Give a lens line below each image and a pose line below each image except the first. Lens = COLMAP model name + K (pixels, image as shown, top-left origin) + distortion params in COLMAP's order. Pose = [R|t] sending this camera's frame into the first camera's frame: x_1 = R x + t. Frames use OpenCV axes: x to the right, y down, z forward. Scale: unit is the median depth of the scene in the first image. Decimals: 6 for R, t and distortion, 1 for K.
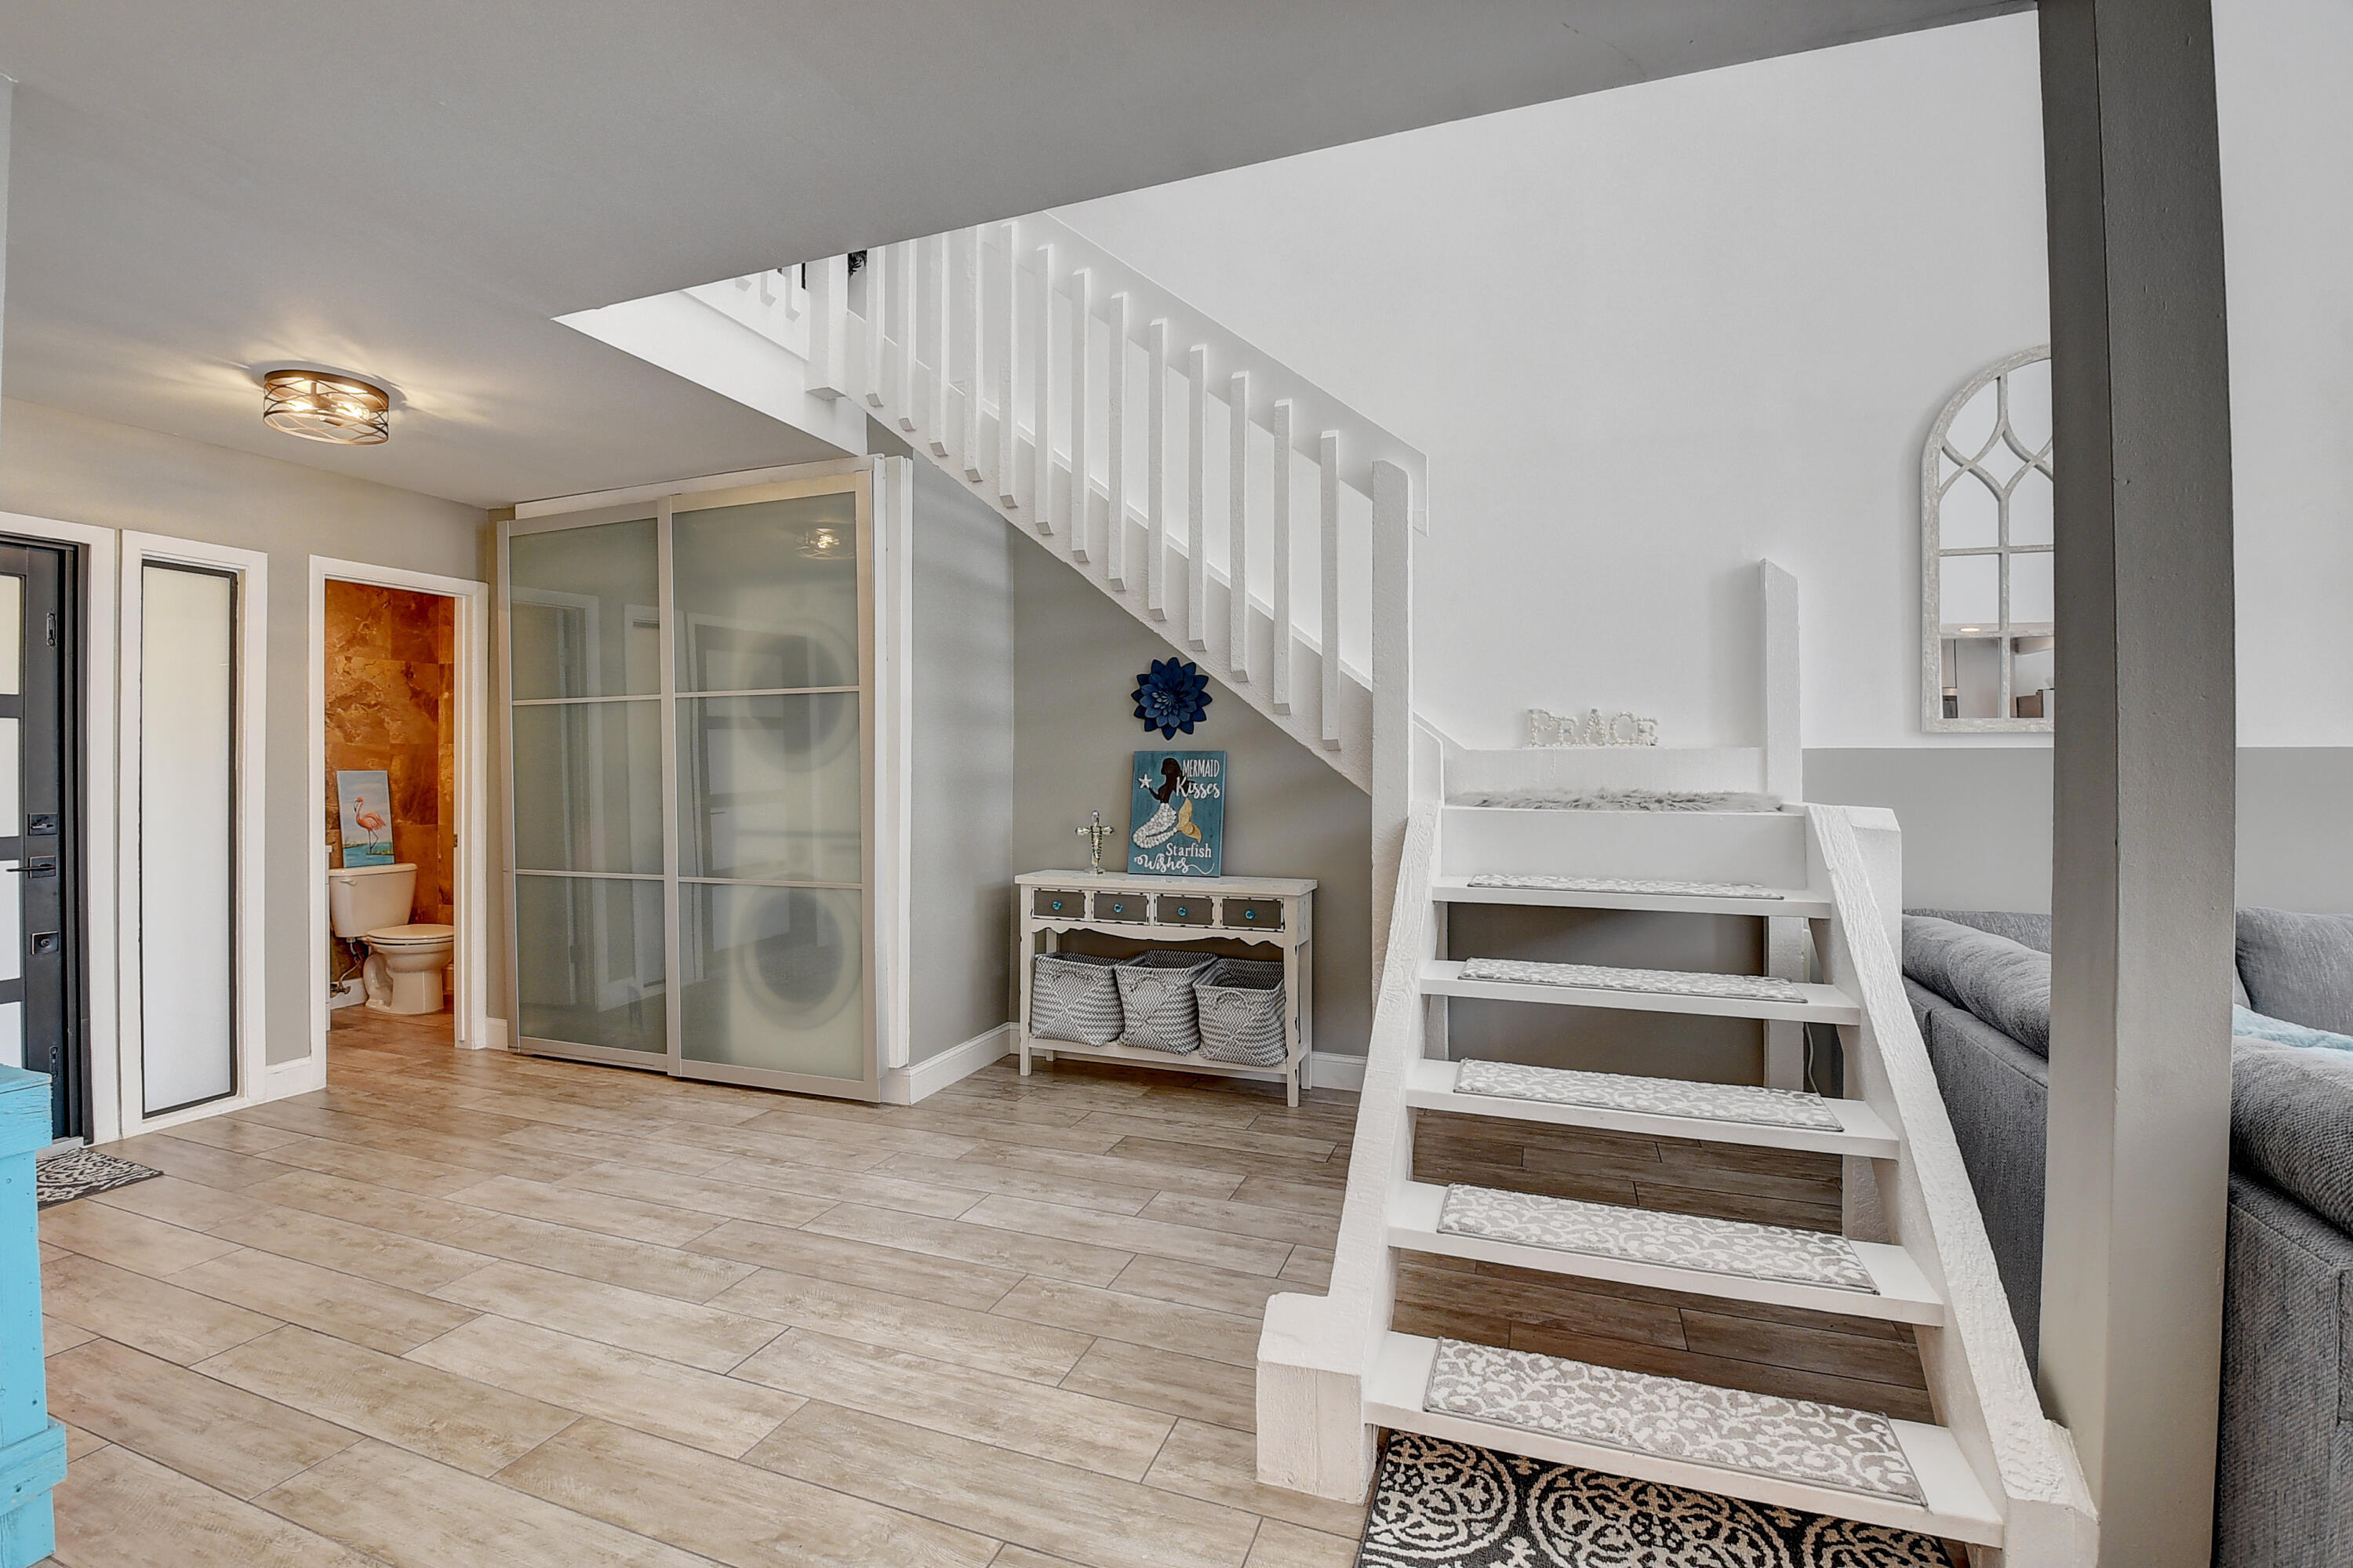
lens RADIAL K [[1036.0, 0, 1167.2], [0, 1036.0, 755.8], [0, 0, 1]] dist [0.010354, -0.024608]
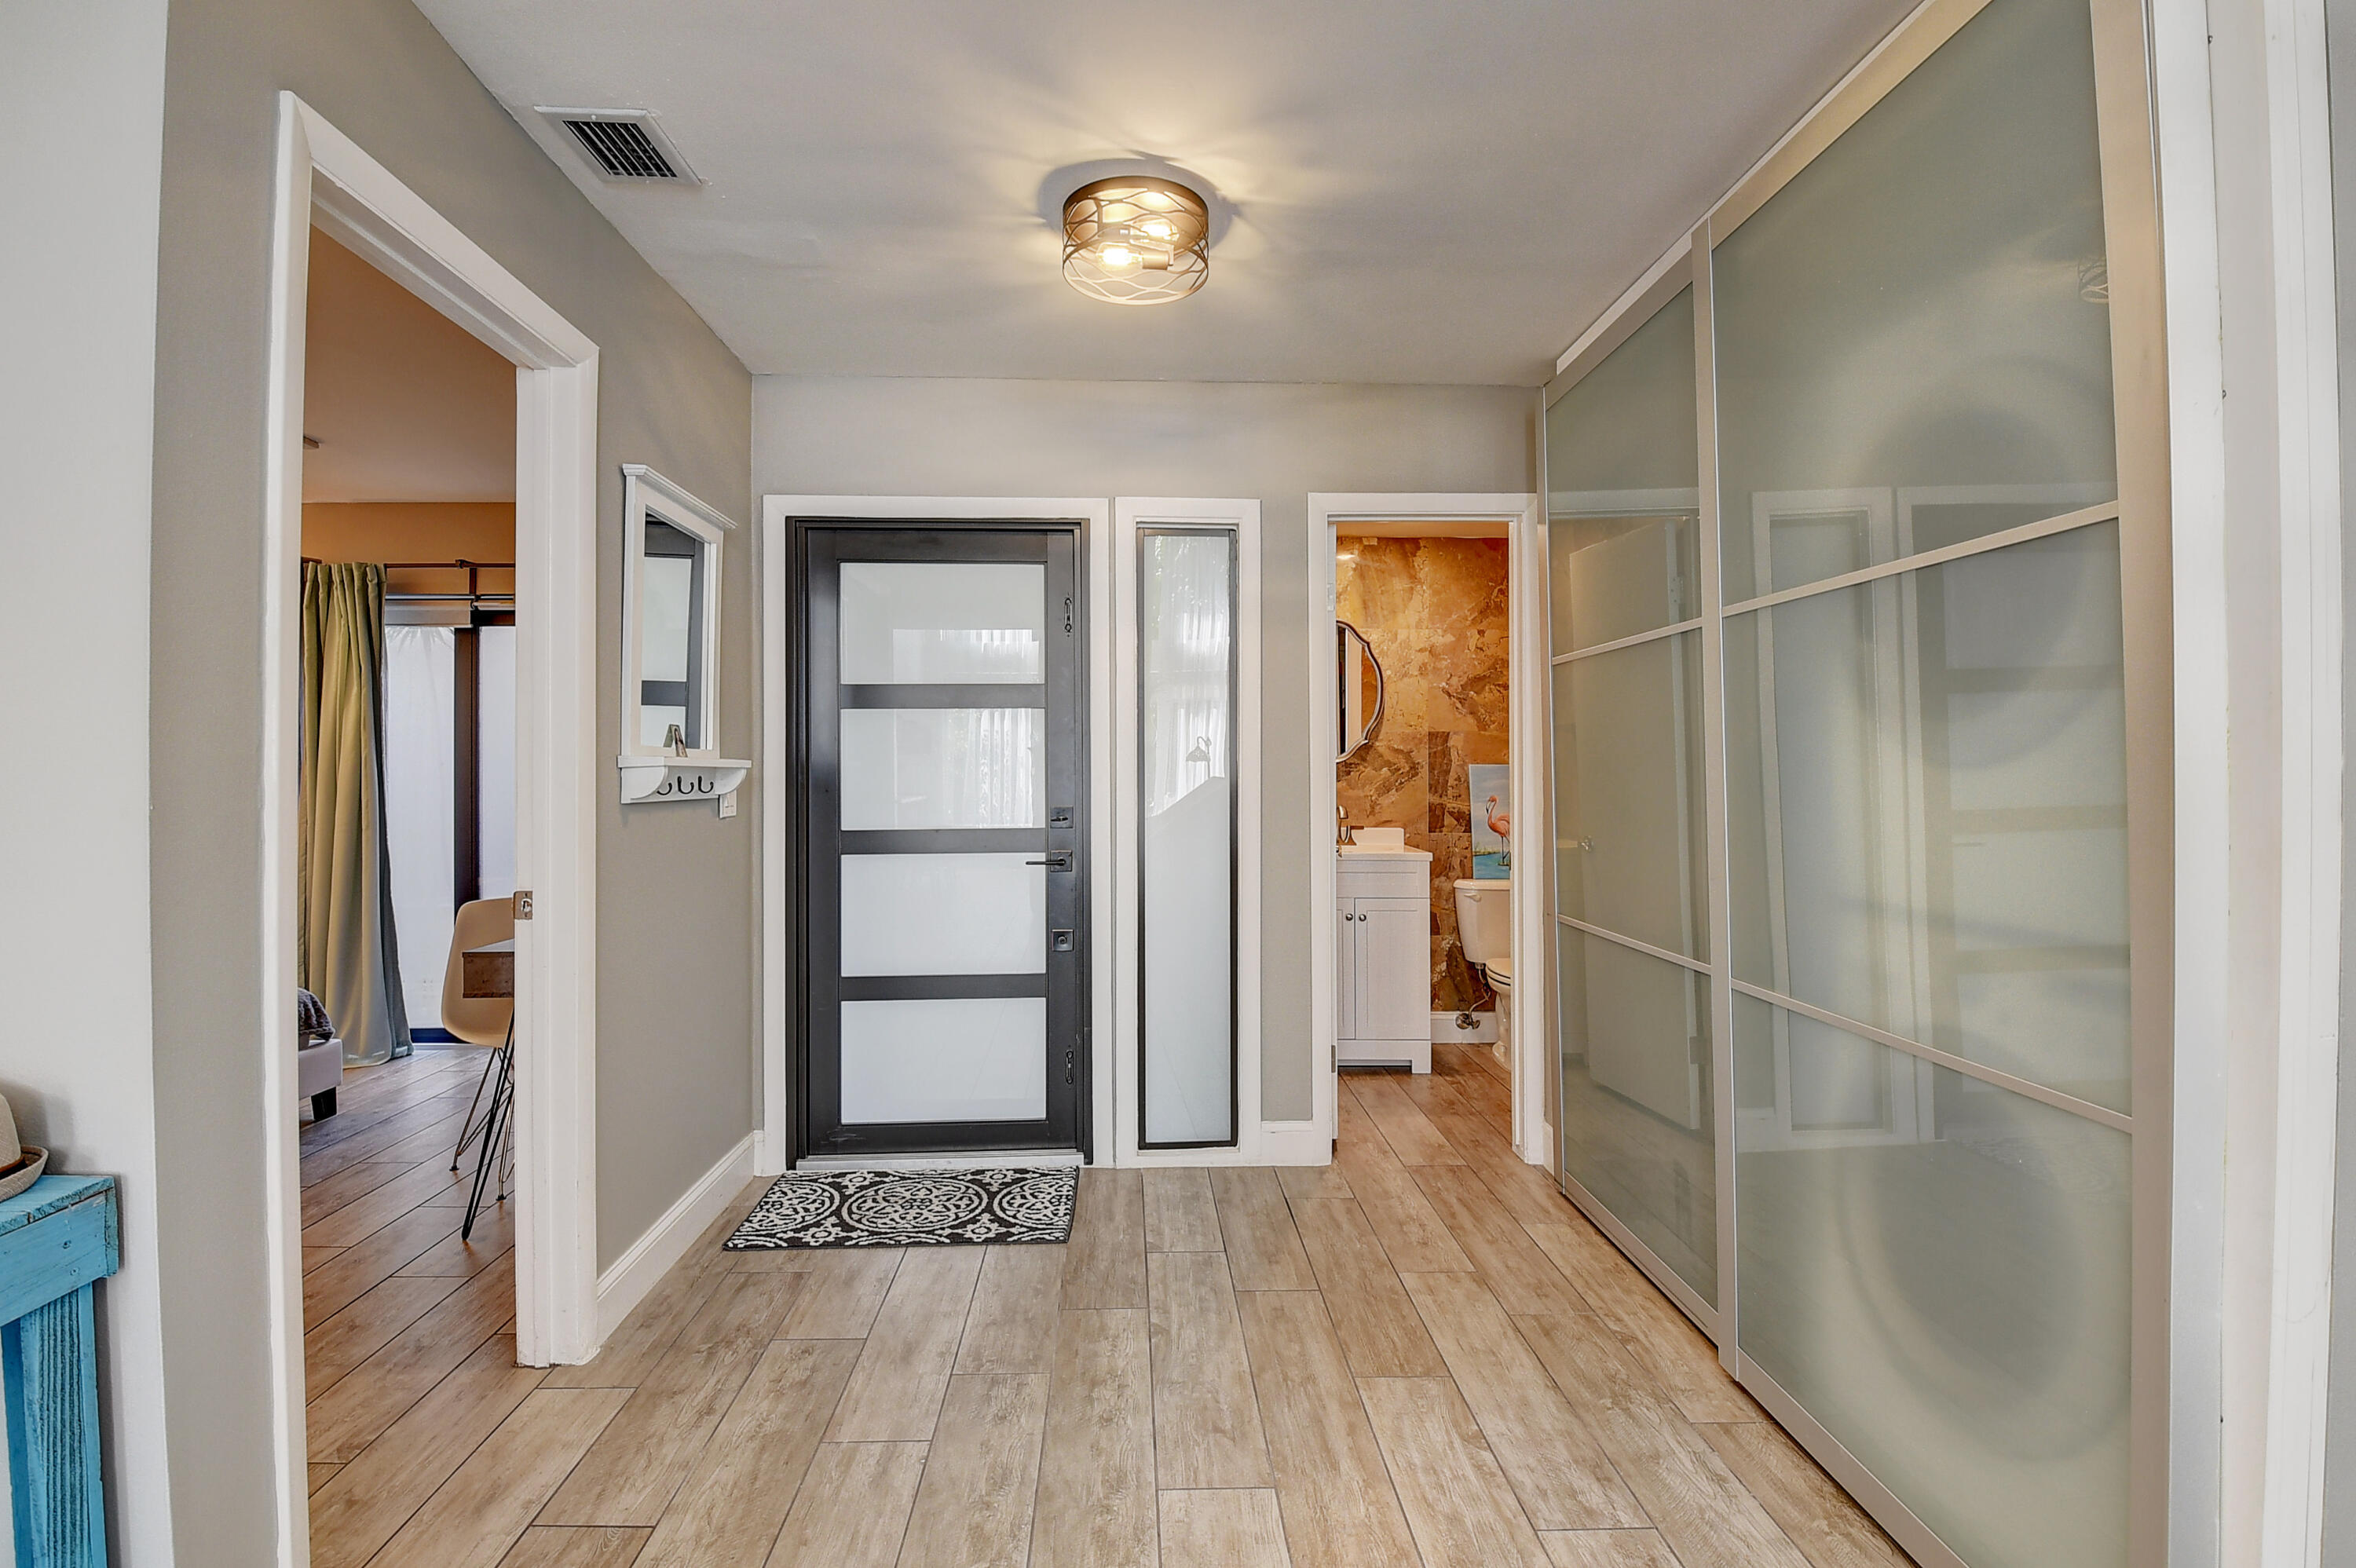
lens RADIAL K [[1076.3, 0, 1168.8], [0, 1076.3, 754.0], [0, 0, 1]] dist [0.002410, -0.026580]
pose [[0.386578, -0.004670, -0.922245, -0.111451], [0.006022, 0.999979, -0.002539, 0.009676], [0.922237, -0.004572, 0.386598, 0.606335]]
